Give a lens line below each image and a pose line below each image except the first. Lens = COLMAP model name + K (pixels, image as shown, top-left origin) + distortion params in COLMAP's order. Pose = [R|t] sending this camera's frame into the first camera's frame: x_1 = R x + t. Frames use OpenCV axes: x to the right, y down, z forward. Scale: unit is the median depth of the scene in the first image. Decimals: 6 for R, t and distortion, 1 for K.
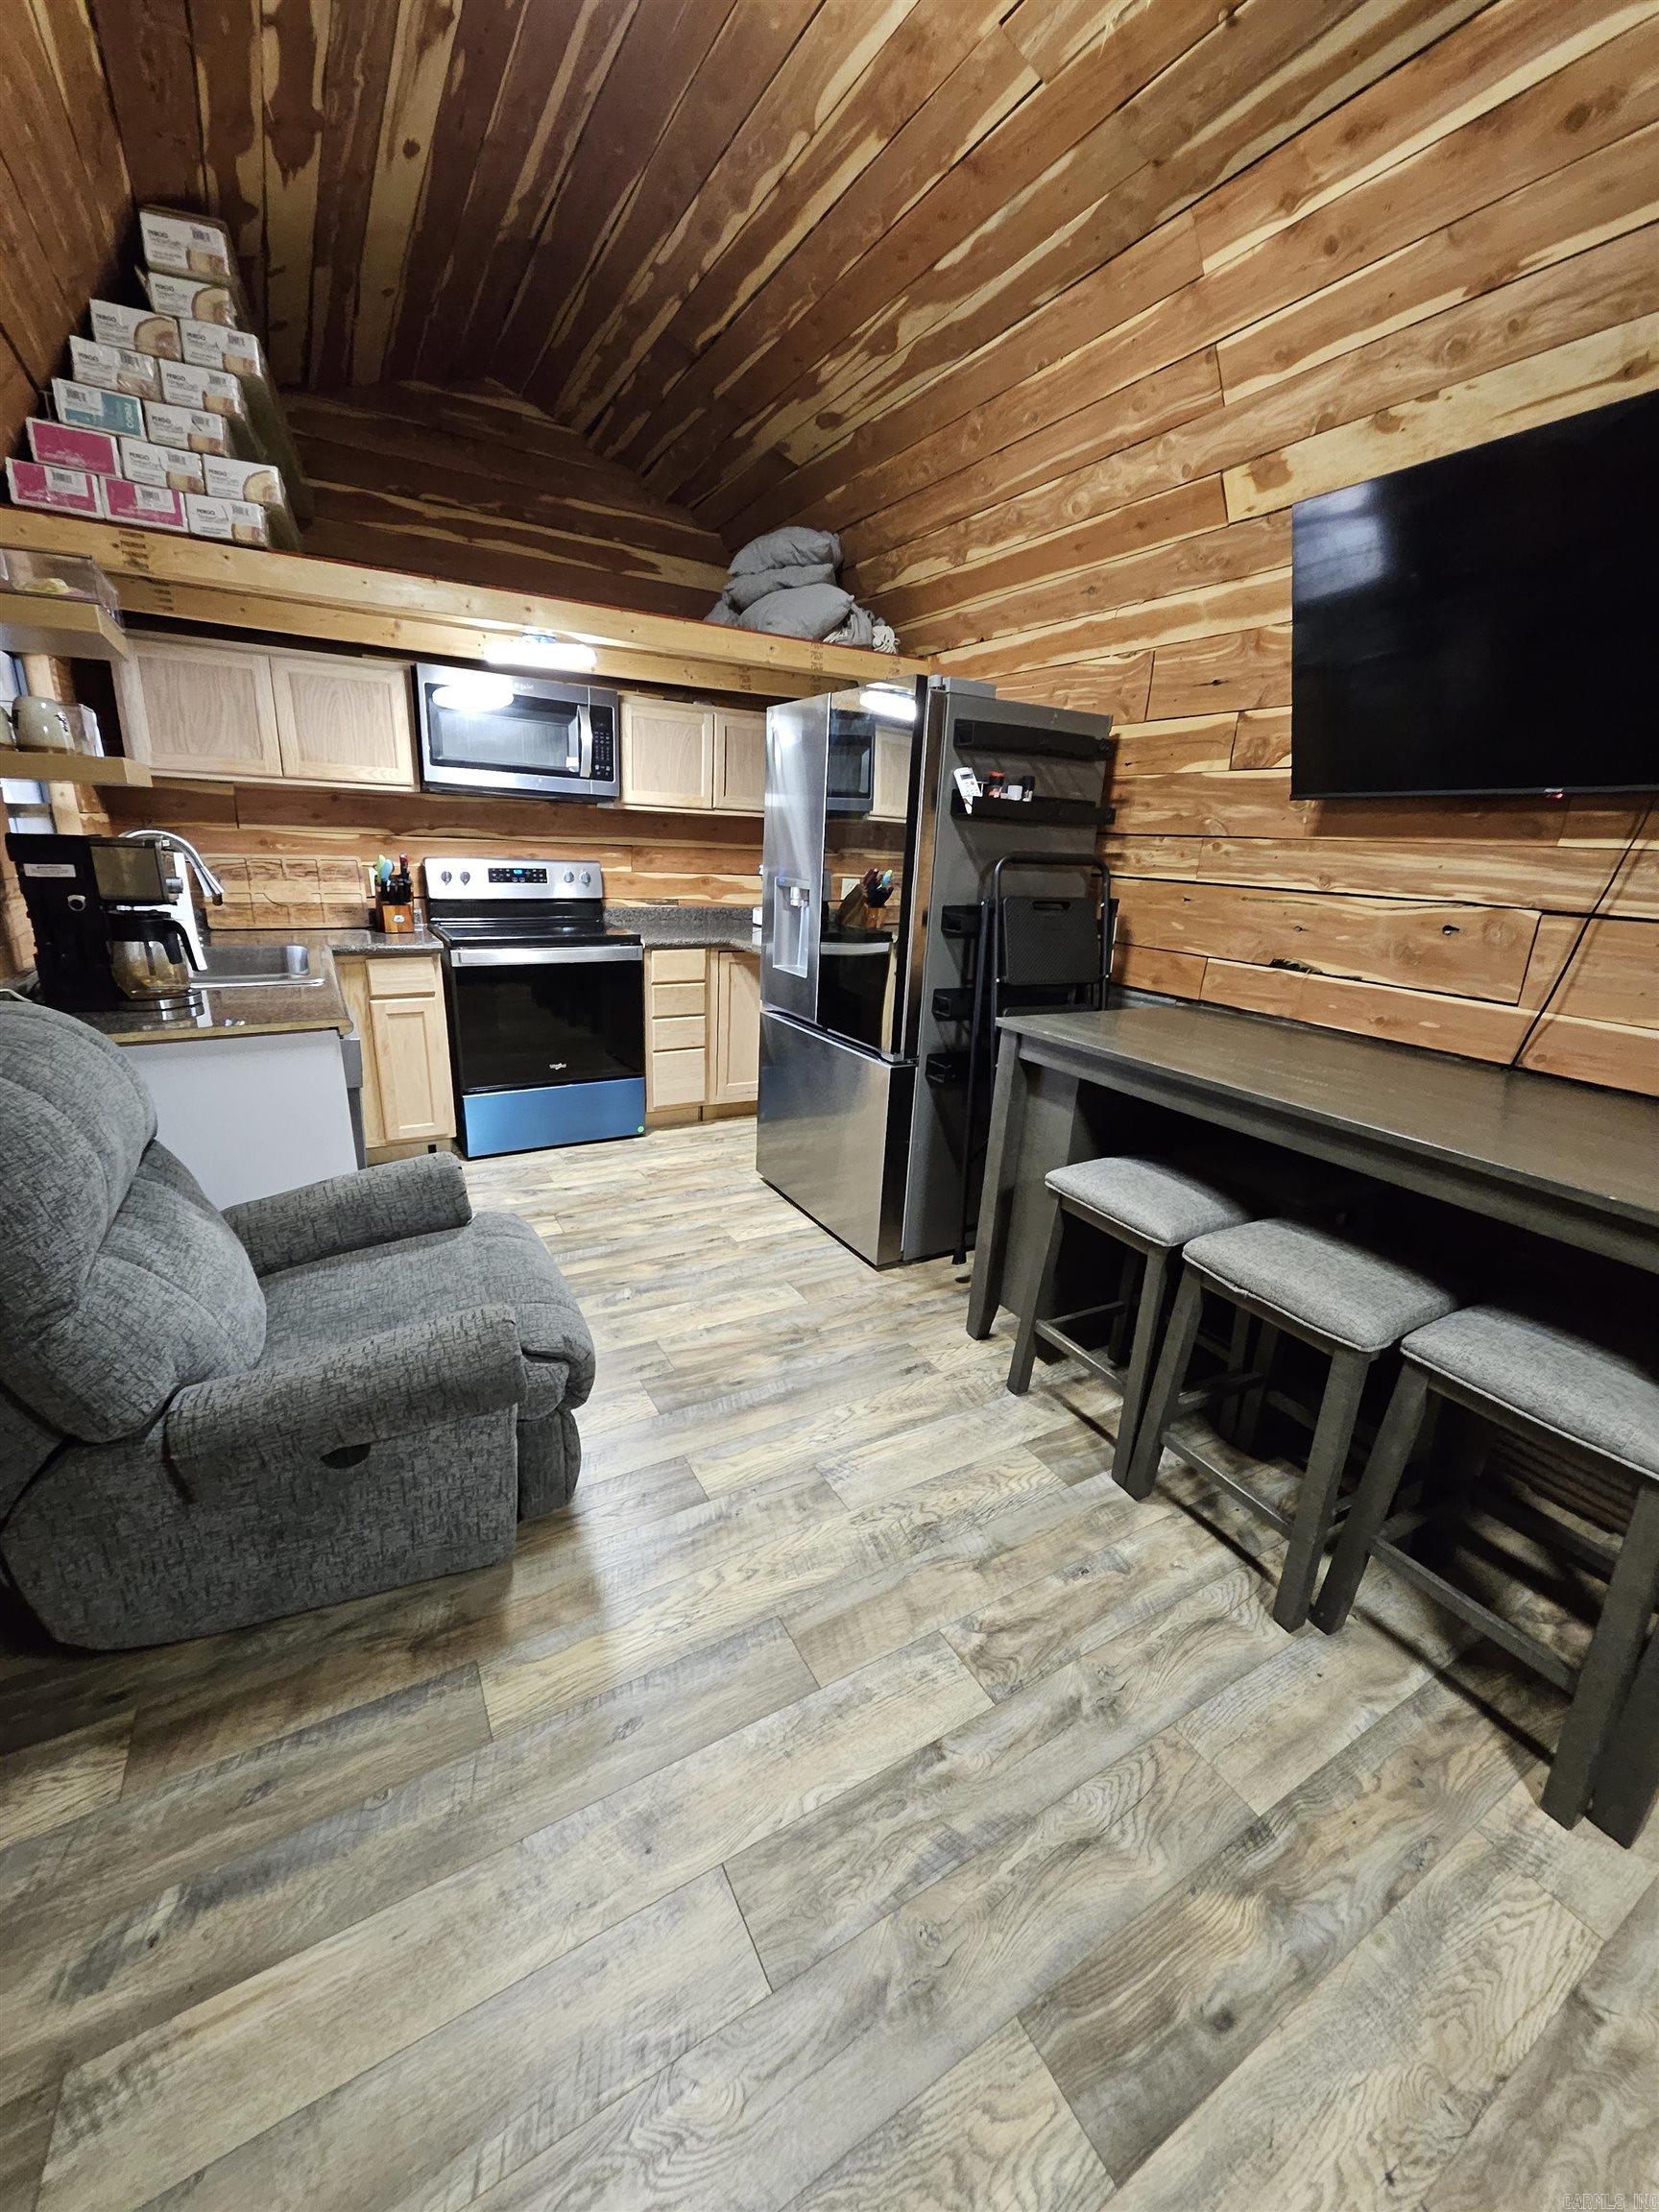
lens RADIAL K [[866.3, 0, 819.7], [0, 866.3, 1096.5], [0, 0, 1]] dist [0.003243, -0.001331]
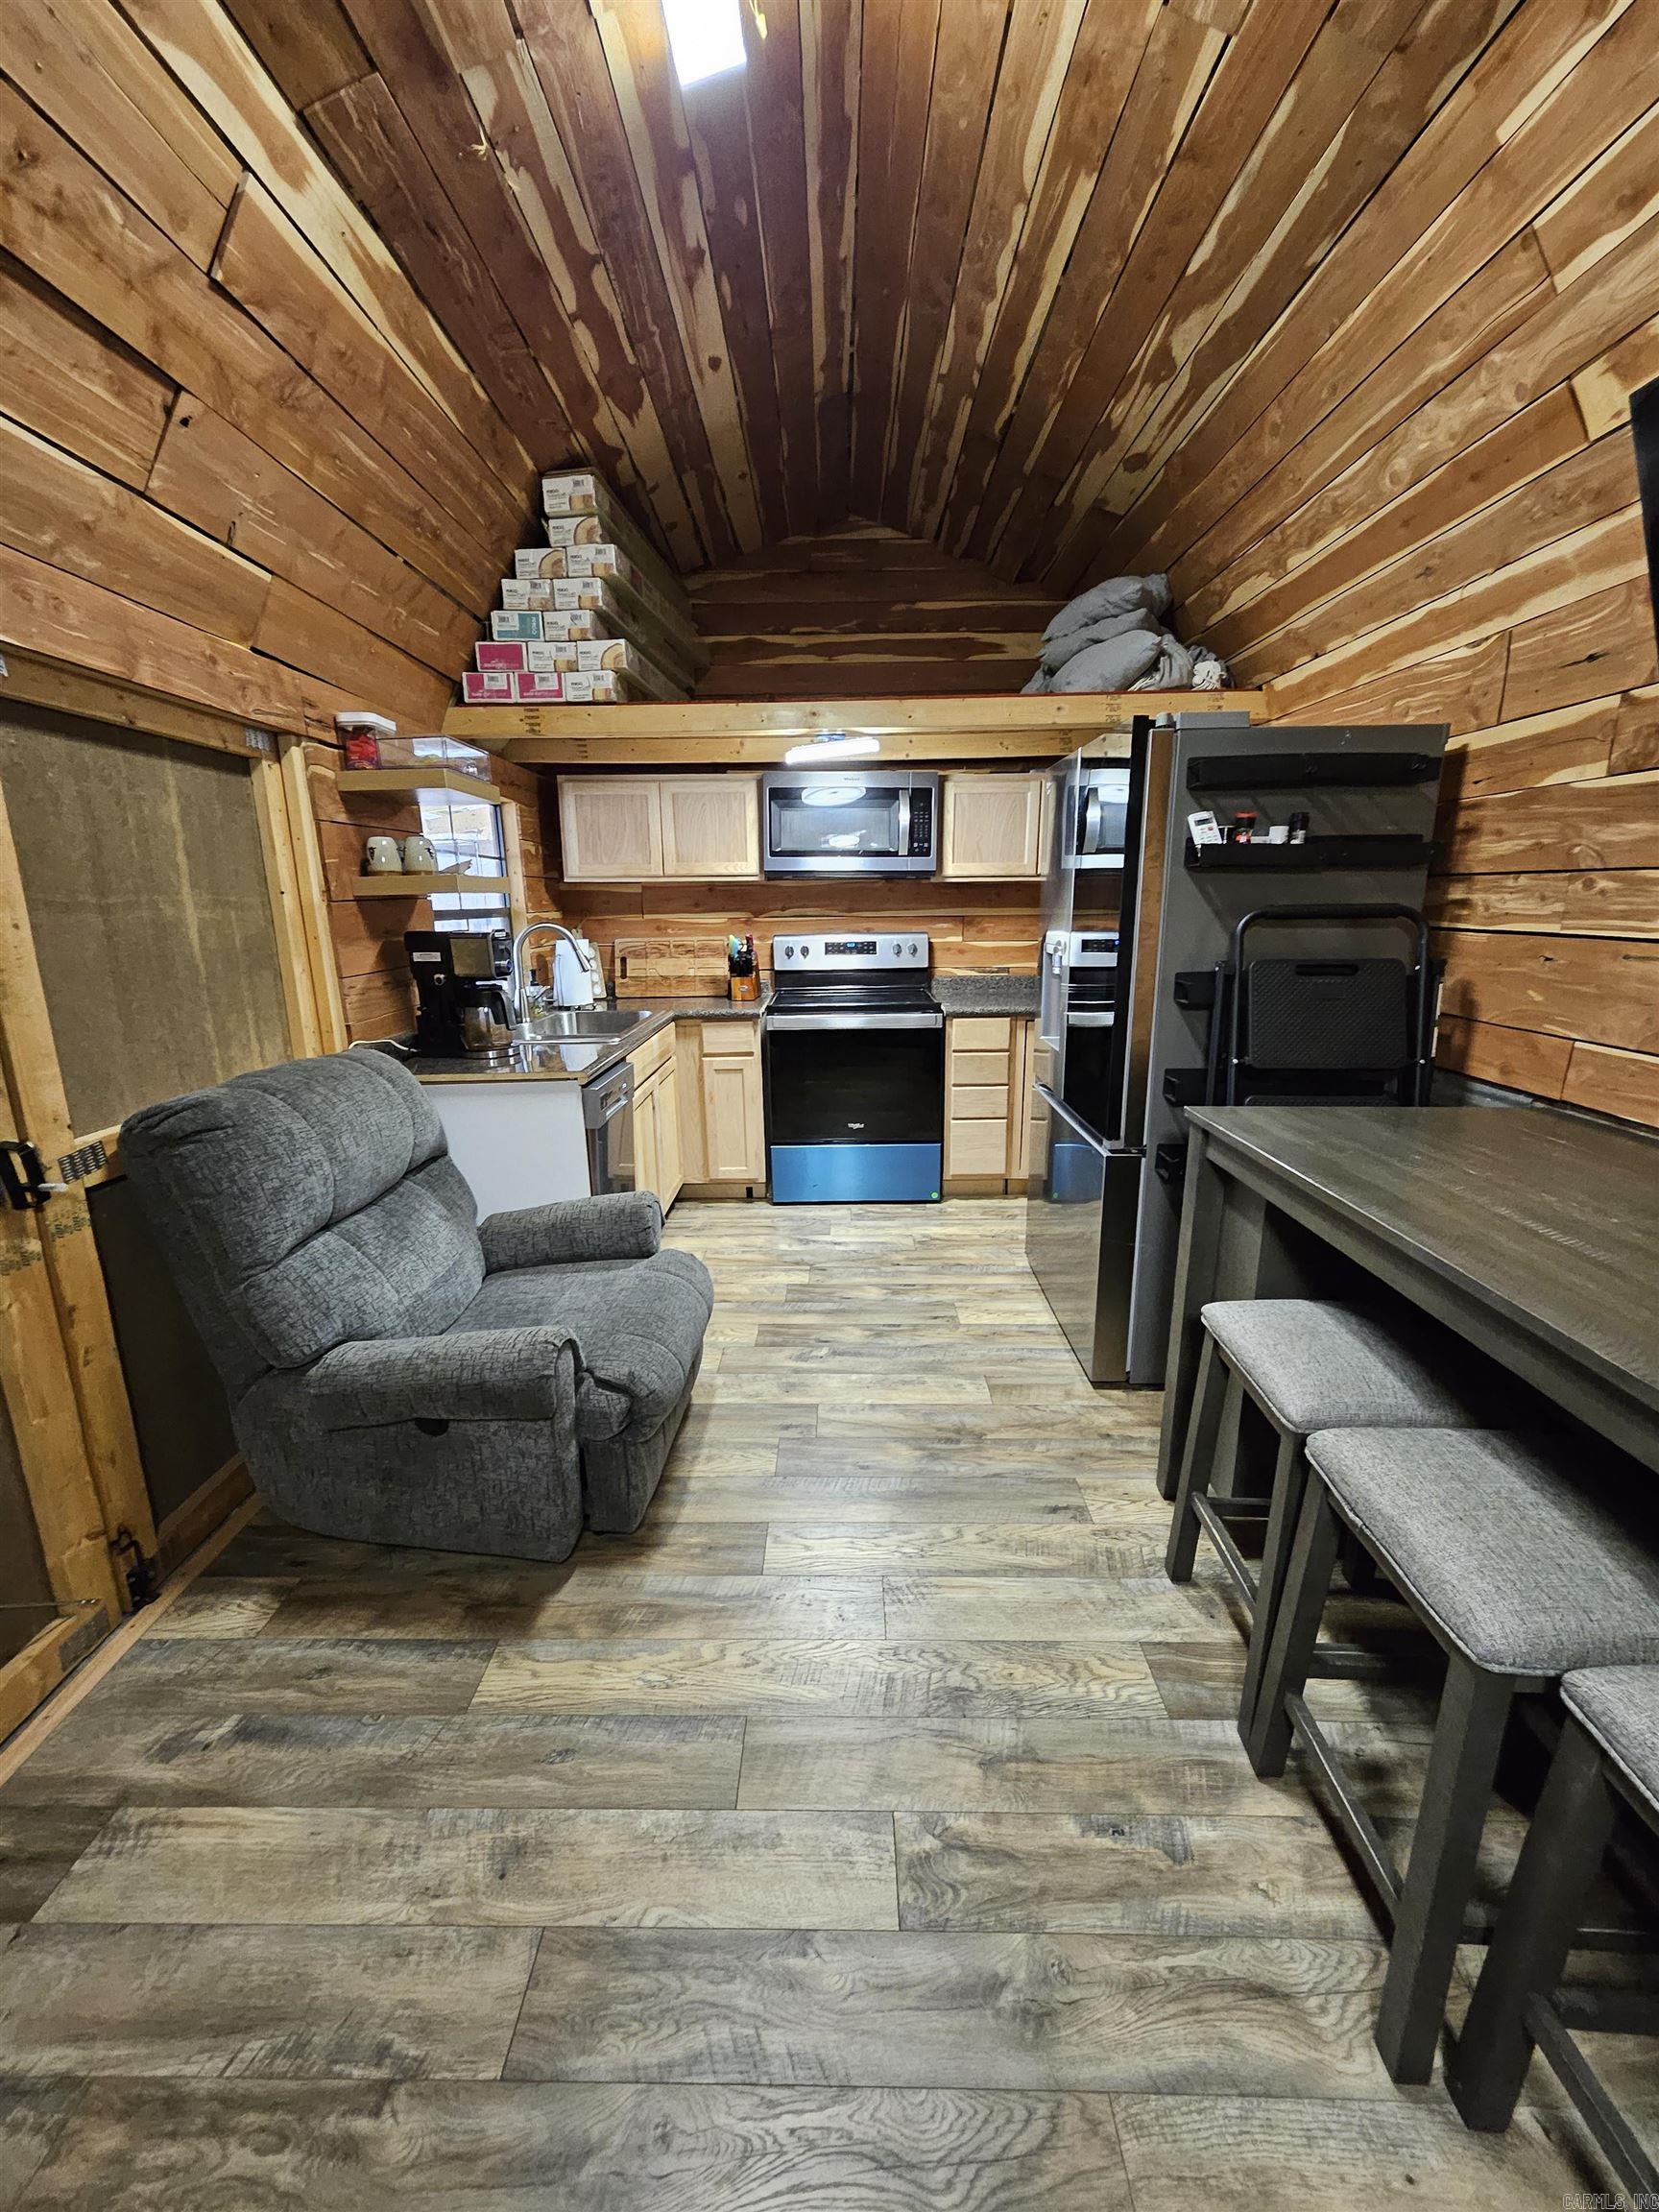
lens RADIAL K [[866.3, 0, 823.8], [0, 866.3, 1098.5], [0, 0, 1]] dist [0.003243, -0.001331]
pose [[0.859194, 0.062247, -0.507850, 0.279602], [-0.098557, 0.994118, -0.044892, -0.023621], [0.502068, 0.088623, 0.860275, 0.098918]]
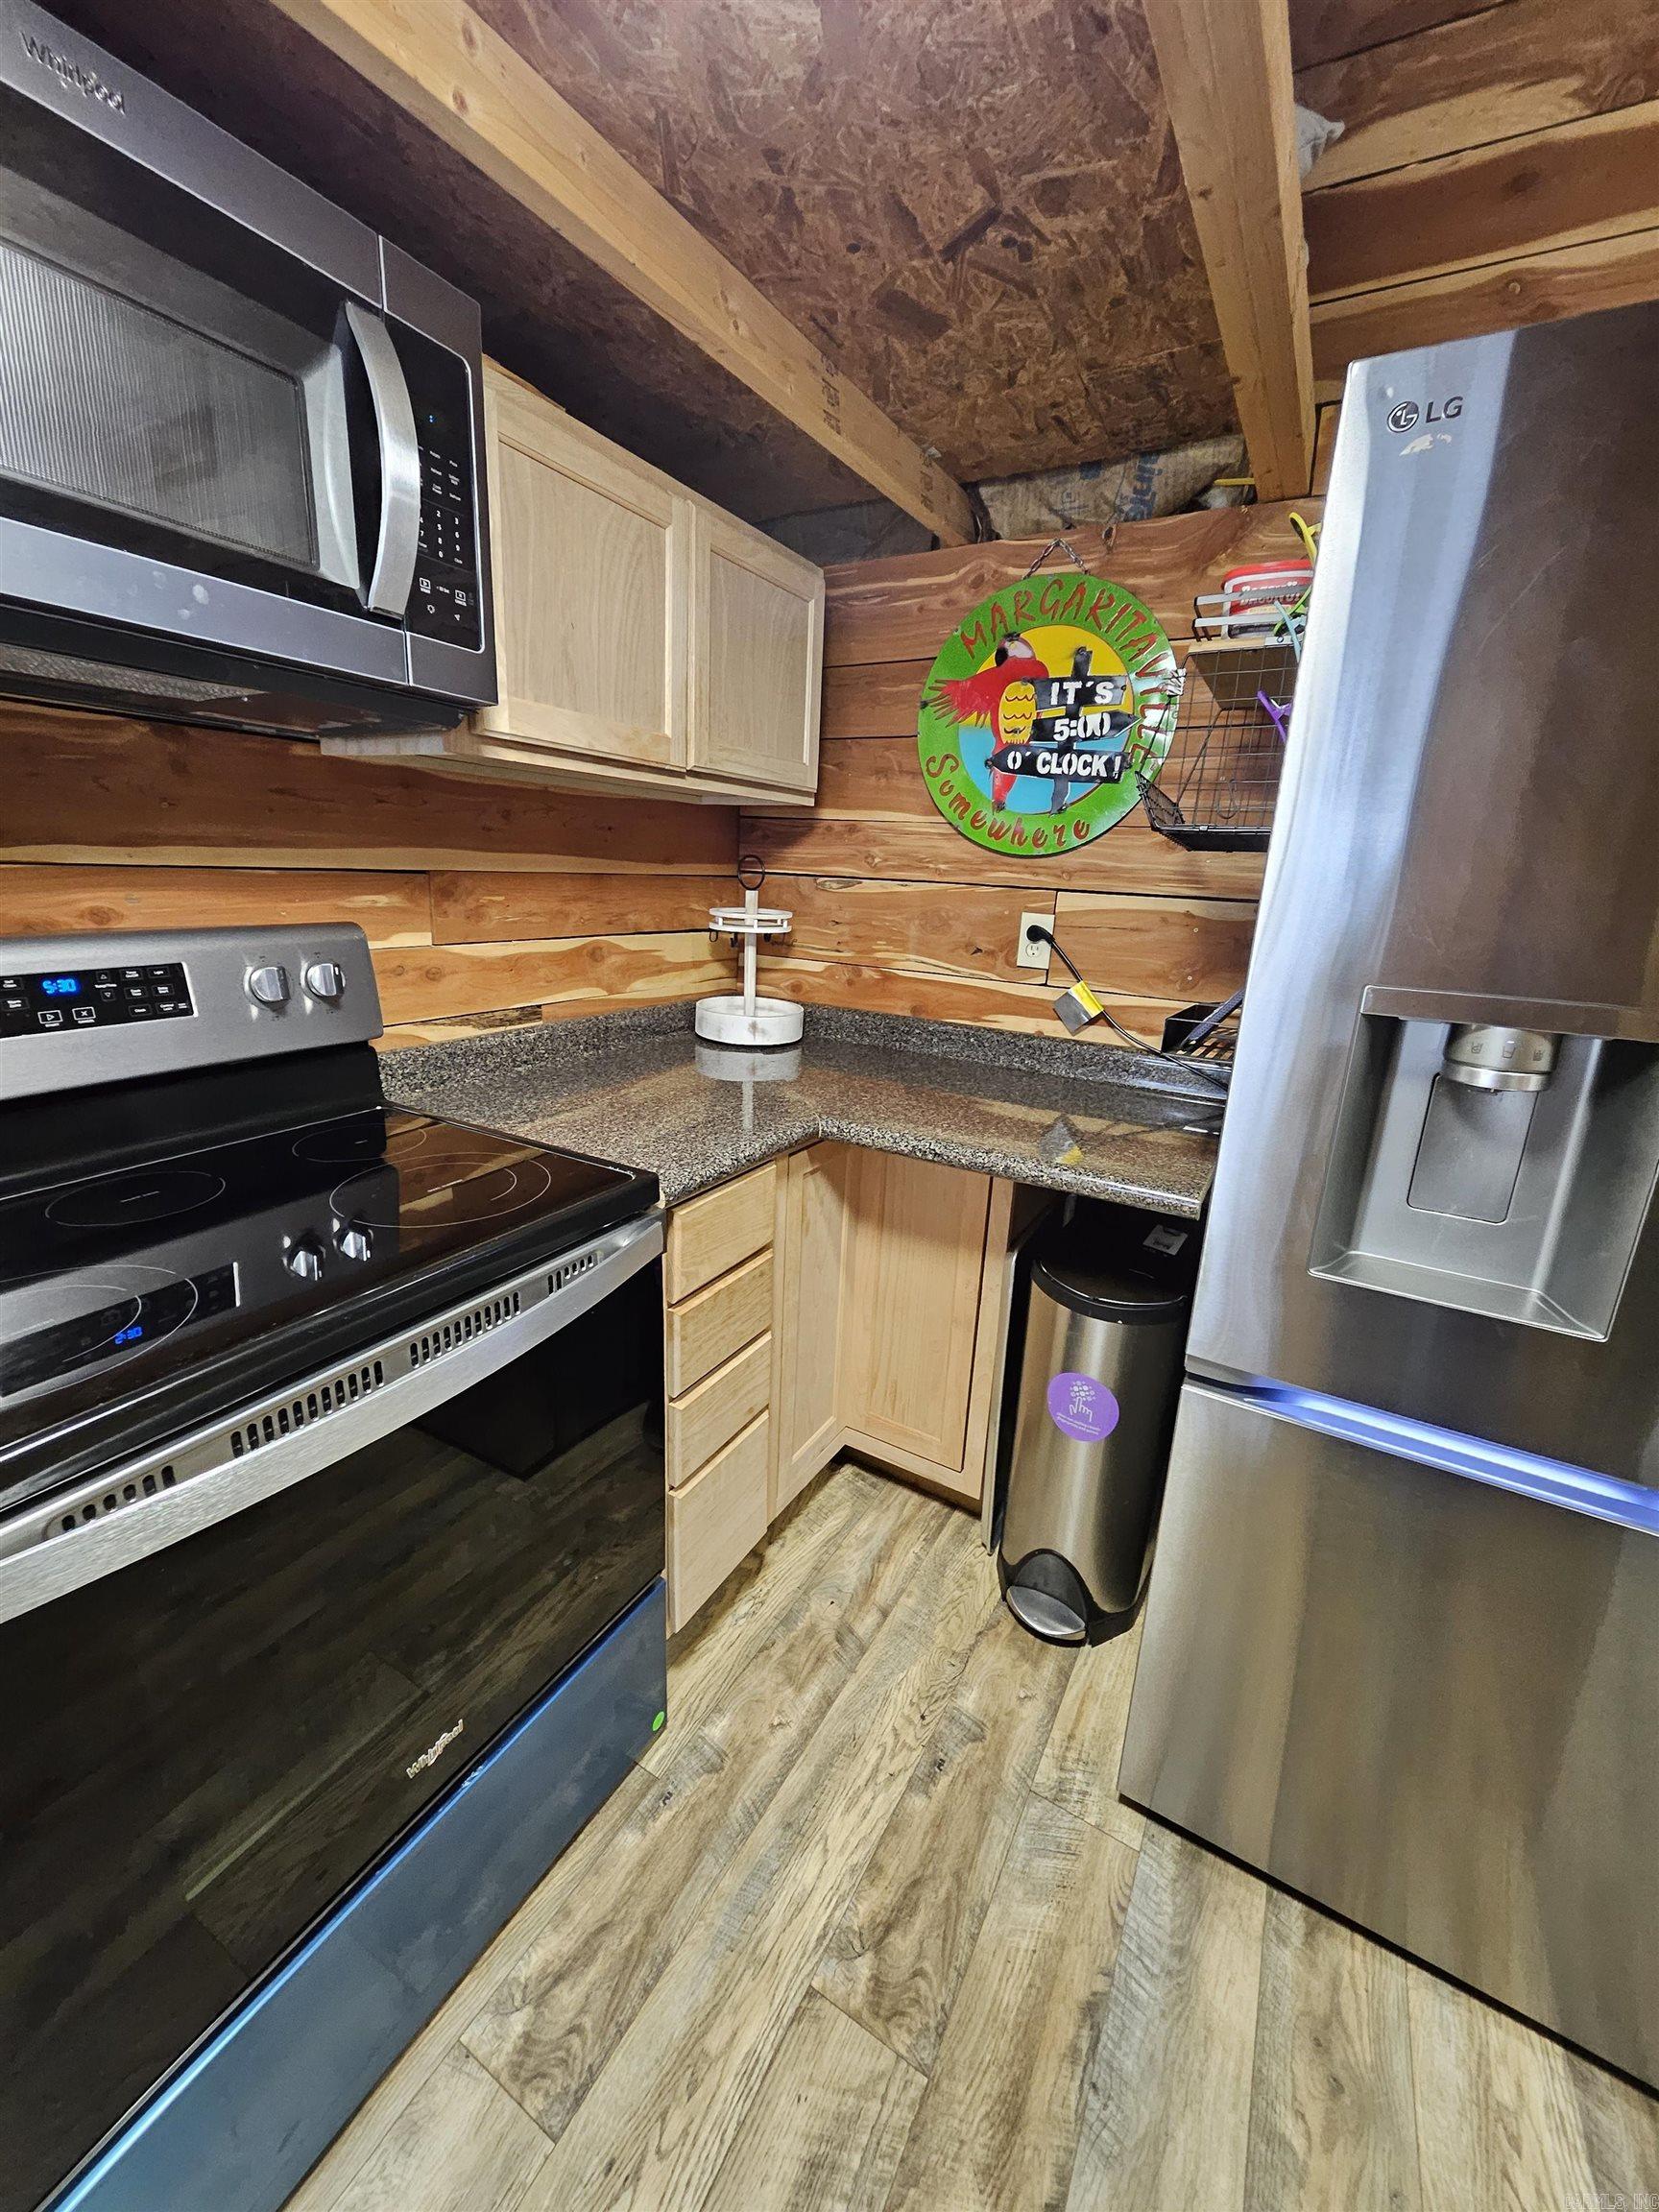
lens RADIAL K [[866.3, 0, 820.4], [0, 866.3, 1096.6], [0, 0, 1]] dist [0.003243, -0.001331]
pose [[0.865539, -0.138694, 0.481255, -0.424245], [0.142846, 0.989343, 0.028211, -0.304461], [-0.480039, 0.044328, 0.876126, 1.010397]]
